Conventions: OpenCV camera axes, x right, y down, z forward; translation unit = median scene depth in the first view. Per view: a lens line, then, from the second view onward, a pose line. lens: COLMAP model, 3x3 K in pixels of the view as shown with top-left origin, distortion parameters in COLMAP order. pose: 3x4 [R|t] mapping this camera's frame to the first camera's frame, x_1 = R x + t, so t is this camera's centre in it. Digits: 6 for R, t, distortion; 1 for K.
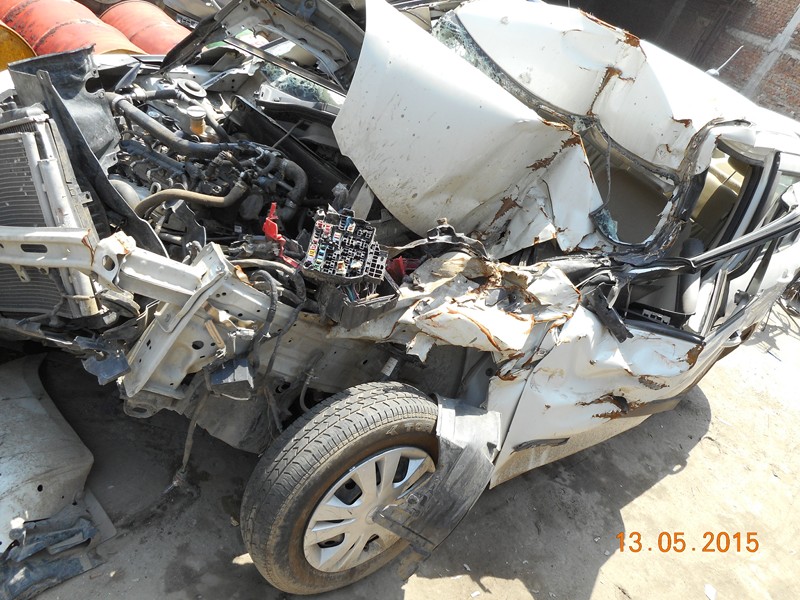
lens RADIAL K [[595.5, 0, 398.2], [0, 595.5, 299.5], [0, 0, 1]] dist [0.008041, 0.002360]
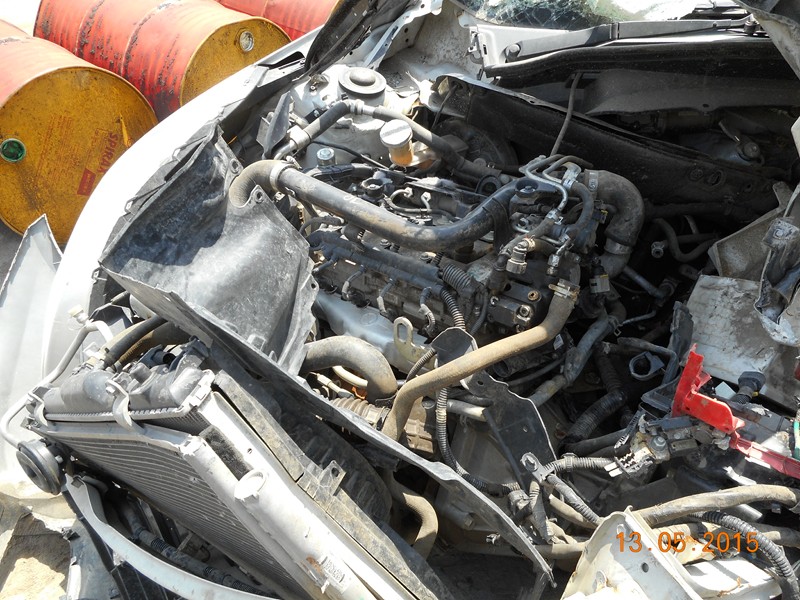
lens RADIAL K [[595.5, 0, 401.9], [0, 595.5, 298.7], [0, 0, 1]] dist [0.008041, 0.002360]
pose [[0.923781, -0.258555, -0.282451, -0.212754], [0.318007, 0.928905, 0.189755, -0.272206], [0.213308, -0.265113, 0.940327, 0.424979]]
